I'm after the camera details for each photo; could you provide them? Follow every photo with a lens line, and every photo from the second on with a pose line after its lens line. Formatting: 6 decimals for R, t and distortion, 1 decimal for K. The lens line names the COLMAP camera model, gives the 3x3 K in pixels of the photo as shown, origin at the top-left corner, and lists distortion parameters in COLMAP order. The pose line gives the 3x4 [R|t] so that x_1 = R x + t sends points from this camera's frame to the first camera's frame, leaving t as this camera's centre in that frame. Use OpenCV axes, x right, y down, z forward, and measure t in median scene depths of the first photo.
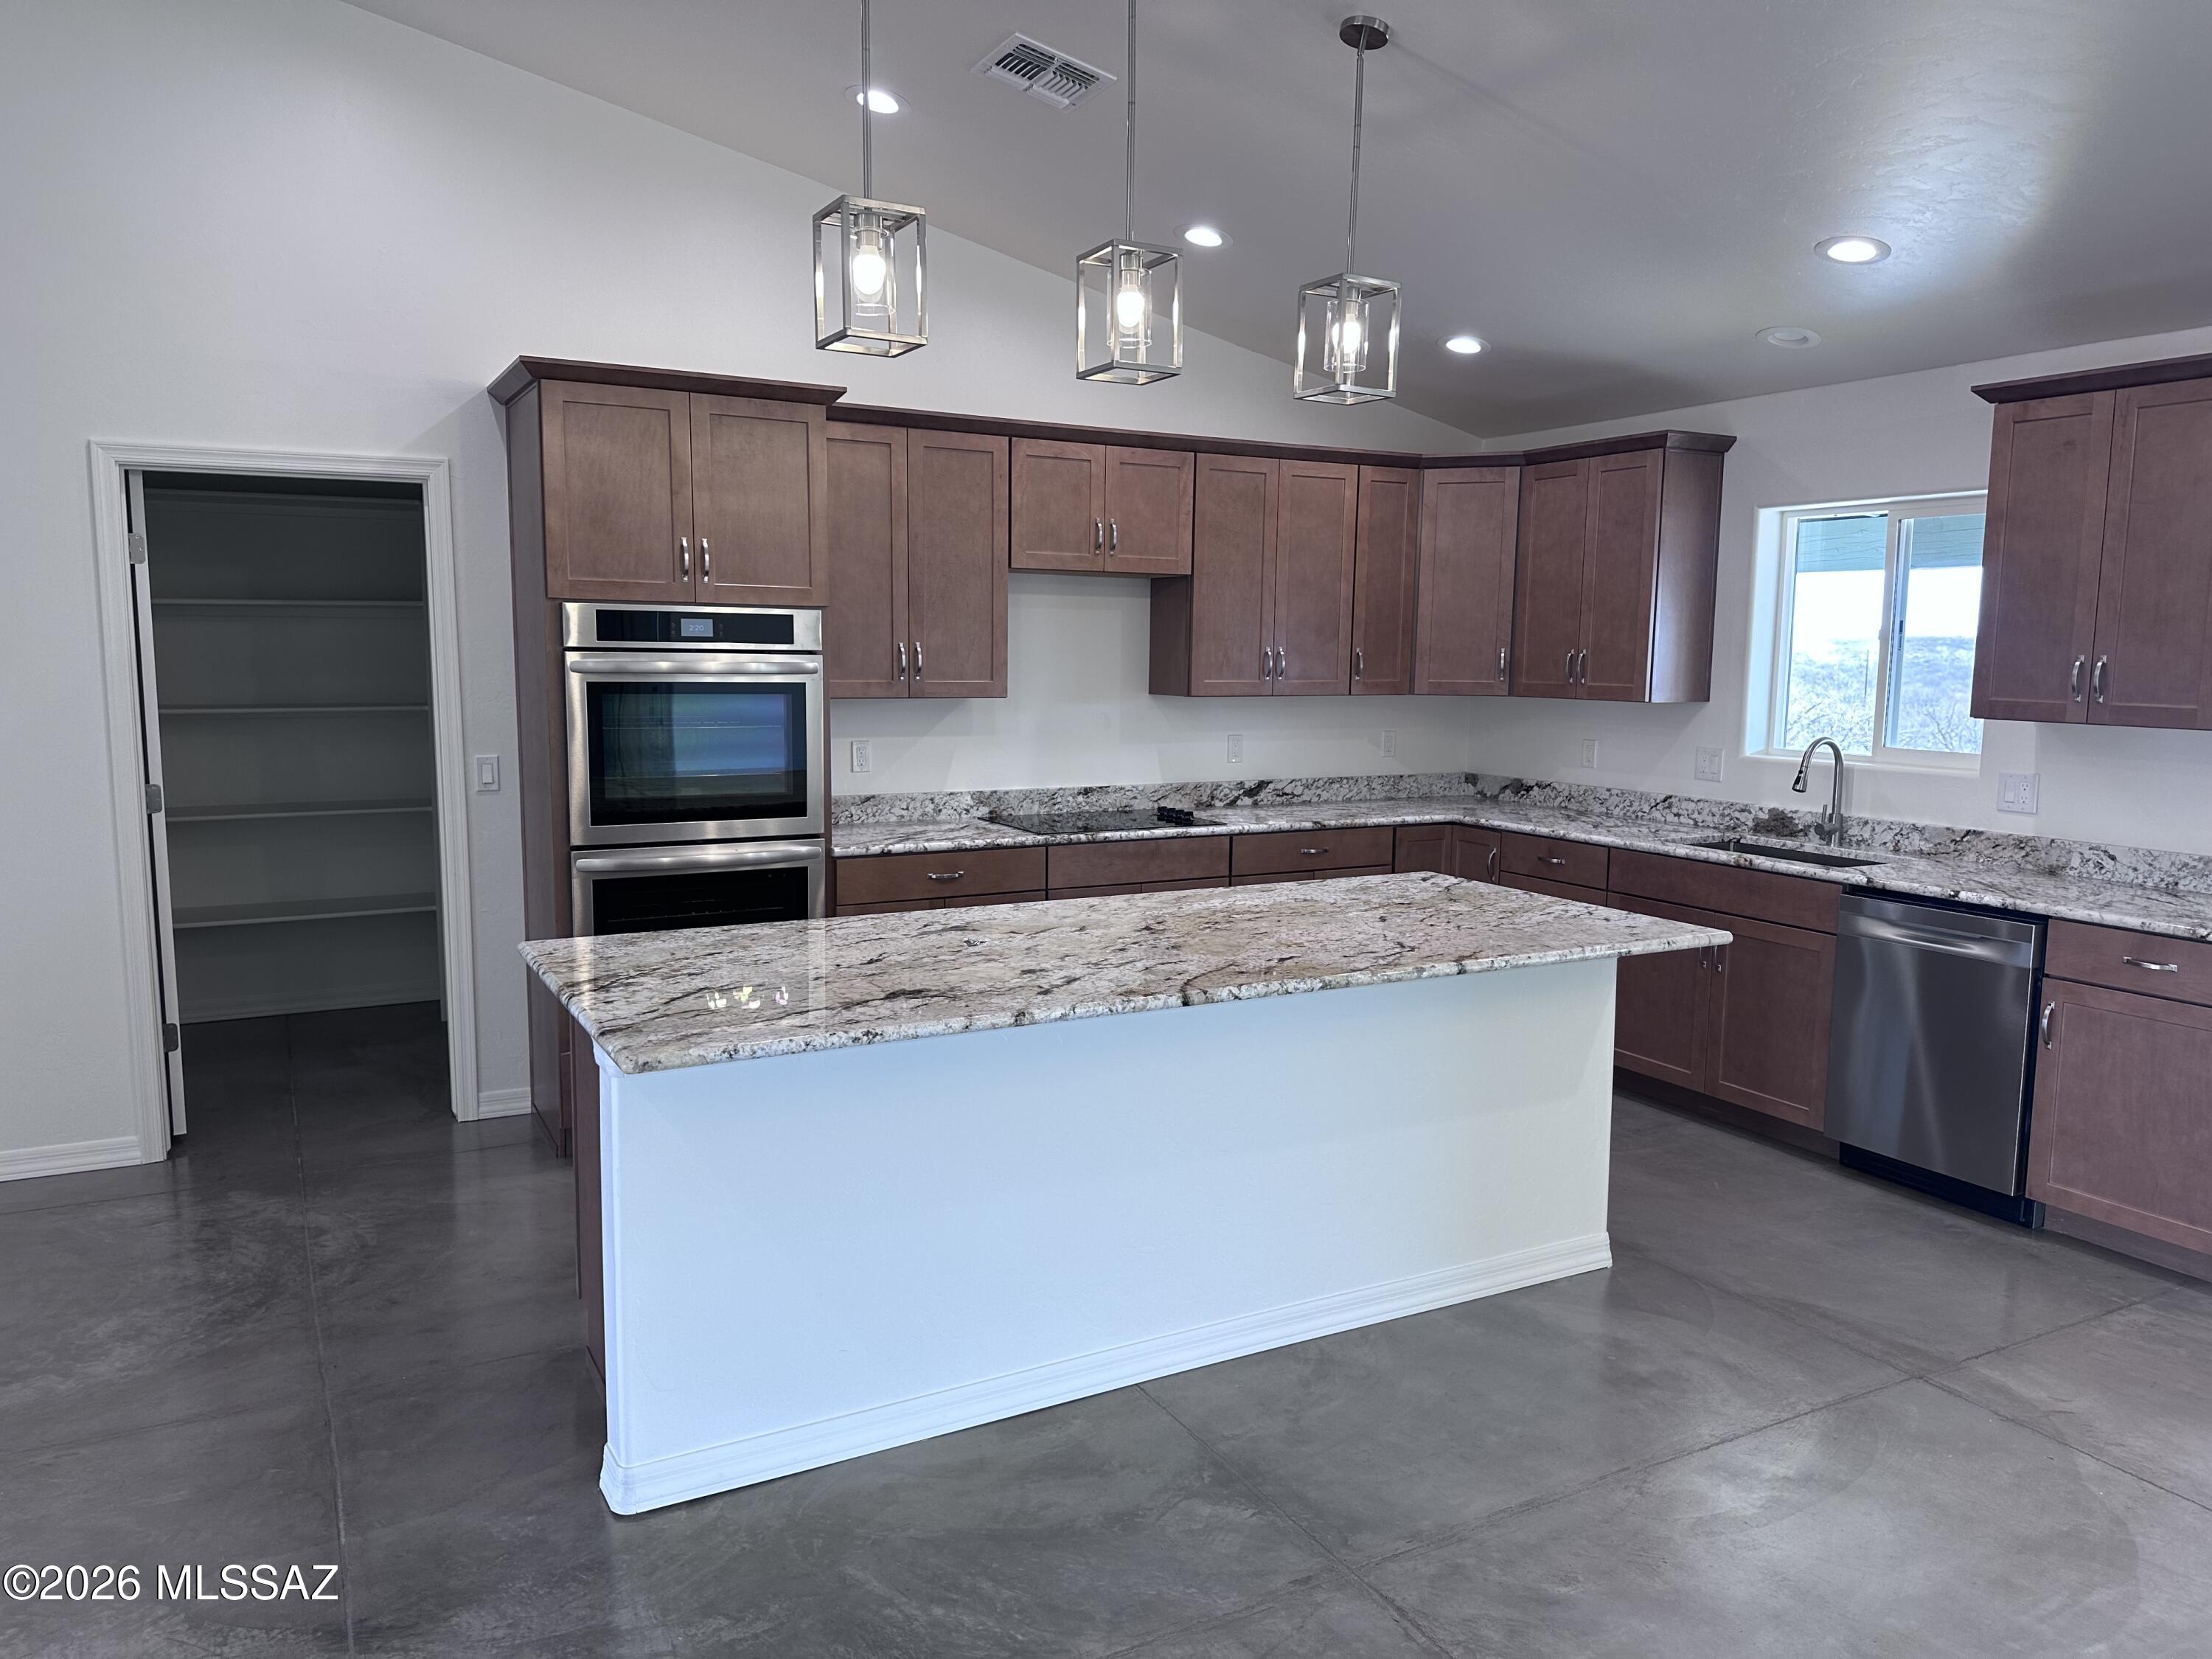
lens RADIAL K [[1541.1, 0, 1093.9], [0, 1541.1, 823.1], [0, 0, 1]] dist [0.046550, -0.062265]
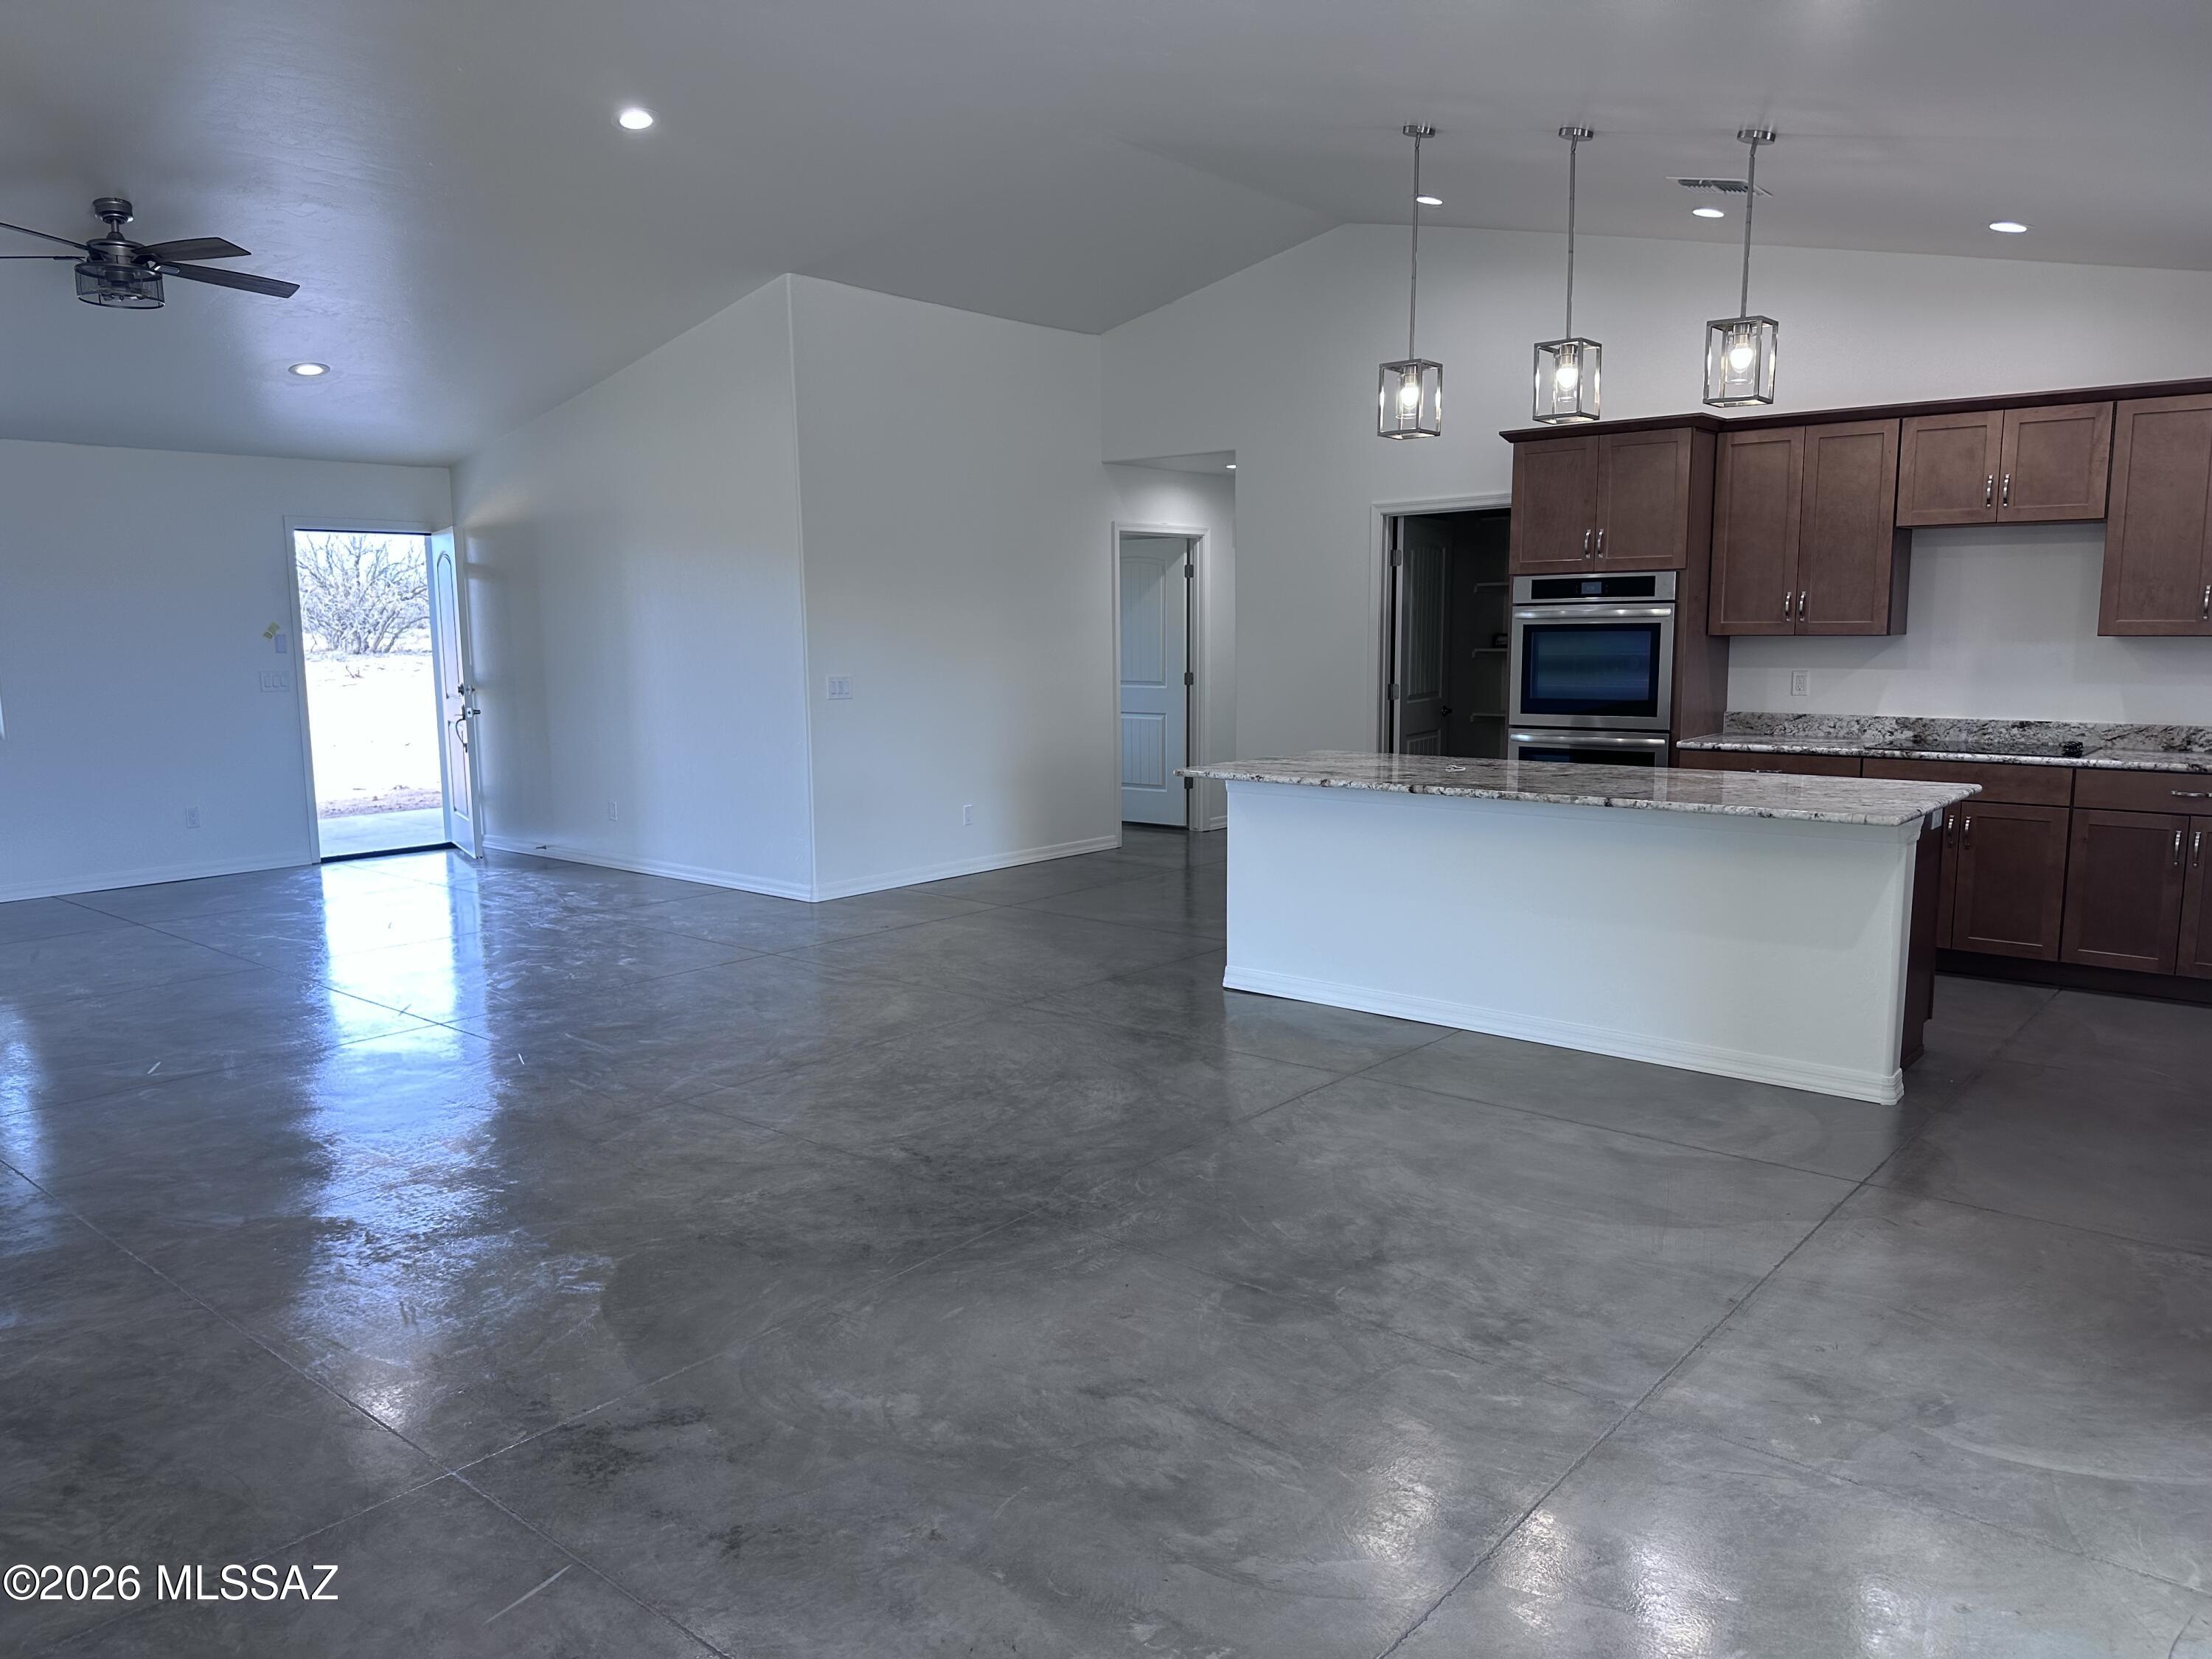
lens RADIAL K [[1541.1, 0, 1090.1], [0, 1541.1, 836.8], [0, 0, 1]] dist [0.046550, -0.062265]
pose [[0.354362, 0.114490, -0.928073, 0.920395], [-0.093488, 0.991842, 0.086660, 0.028155], [0.930423, 0.056054, 0.362174, -0.003354]]
